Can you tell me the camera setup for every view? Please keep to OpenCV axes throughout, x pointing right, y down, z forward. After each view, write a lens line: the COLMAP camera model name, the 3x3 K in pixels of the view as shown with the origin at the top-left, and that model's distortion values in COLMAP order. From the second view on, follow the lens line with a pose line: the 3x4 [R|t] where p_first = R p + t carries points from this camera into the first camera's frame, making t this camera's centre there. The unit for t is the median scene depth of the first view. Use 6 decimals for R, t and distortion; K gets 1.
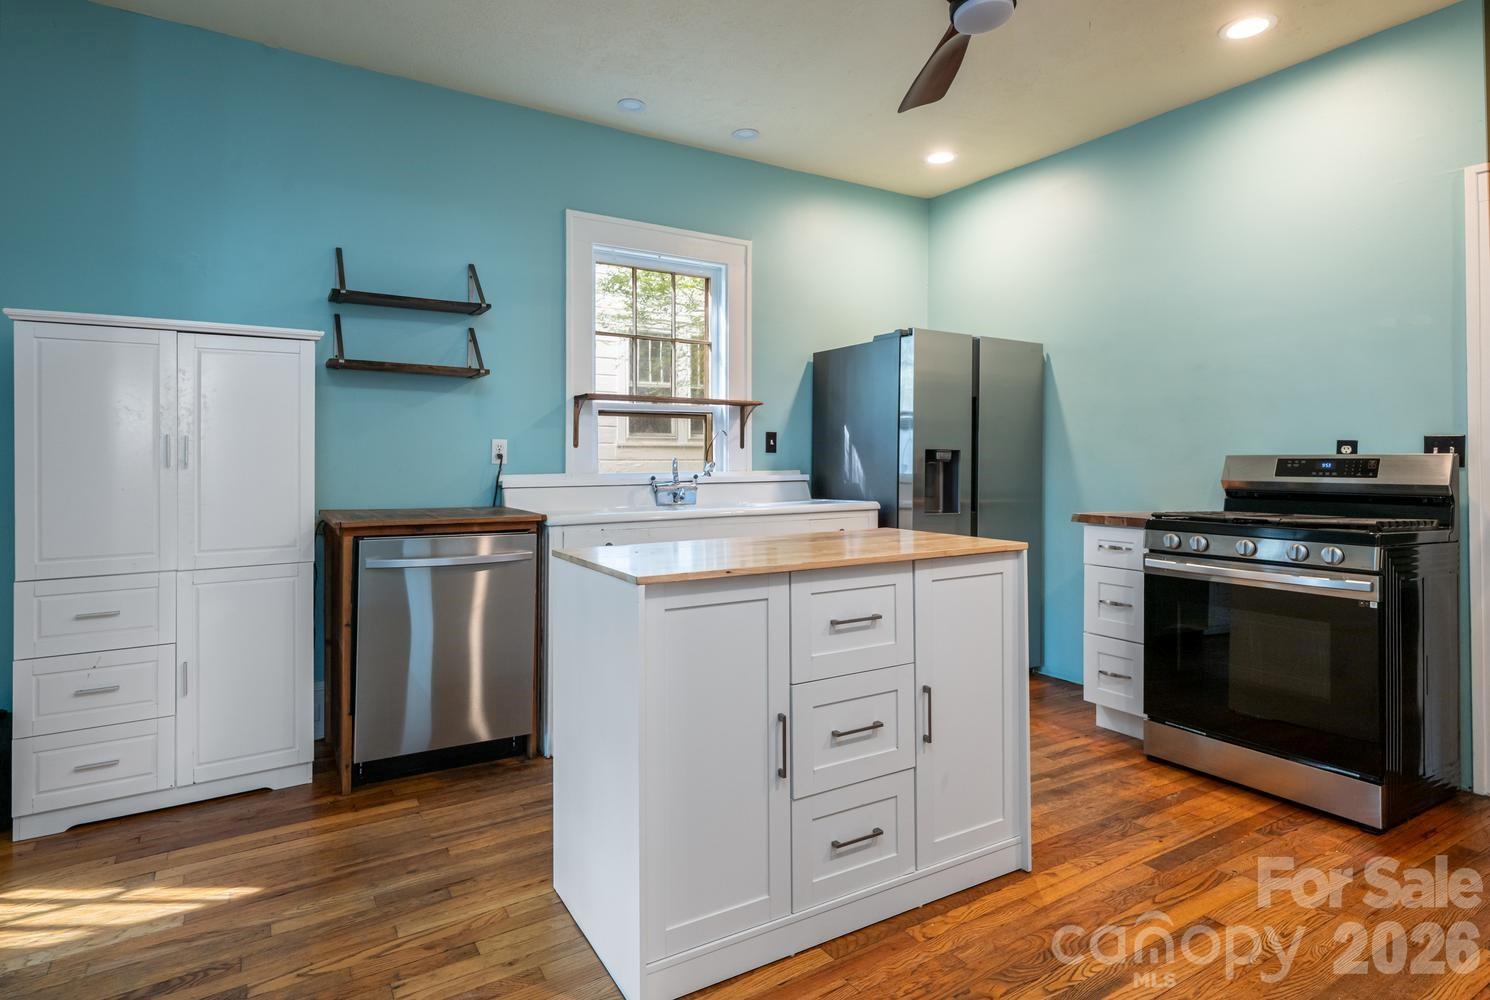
lens RADIAL K [[800.5, 0, 746.3], [0, 800.5, 460.6], [0, 0, 1]] dist [0.002158, 0.000145]
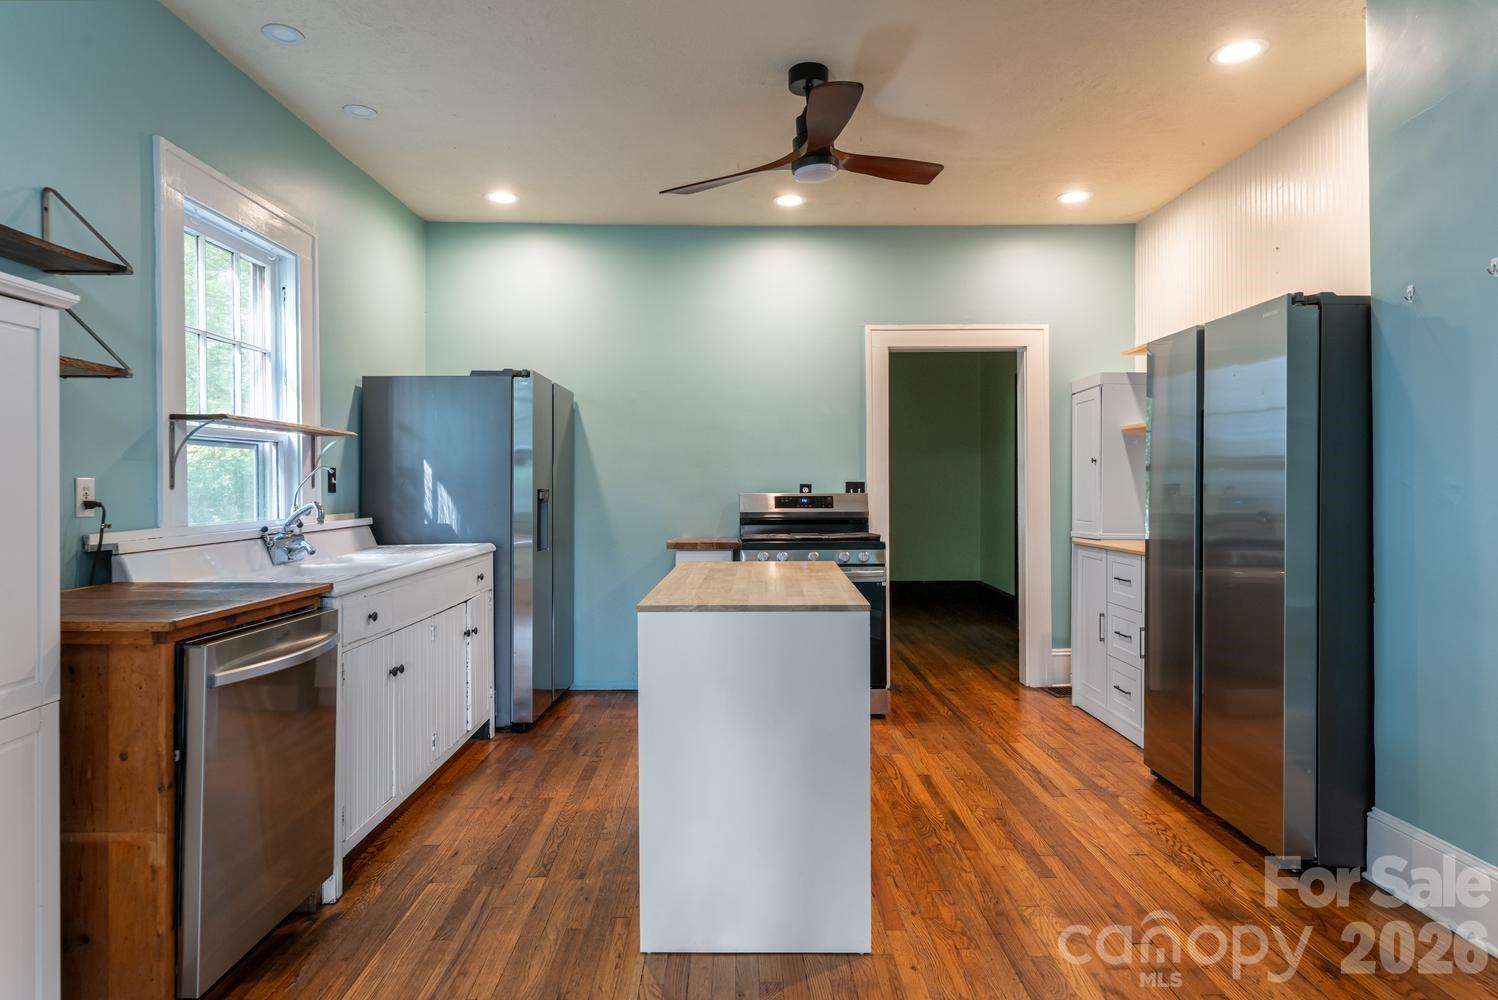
lens RADIAL K [[862.9, 0, 749.0], [0, 862.9, 500.0], [0, 0, 1]] dist [-0.001769, -0.000586]
pose [[0.517591, -0.015404, 0.855490, -0.588769], [0.002792, 0.999863, 0.016314, -0.018078], [-0.855624, -0.006055, 0.517563, 0.194284]]
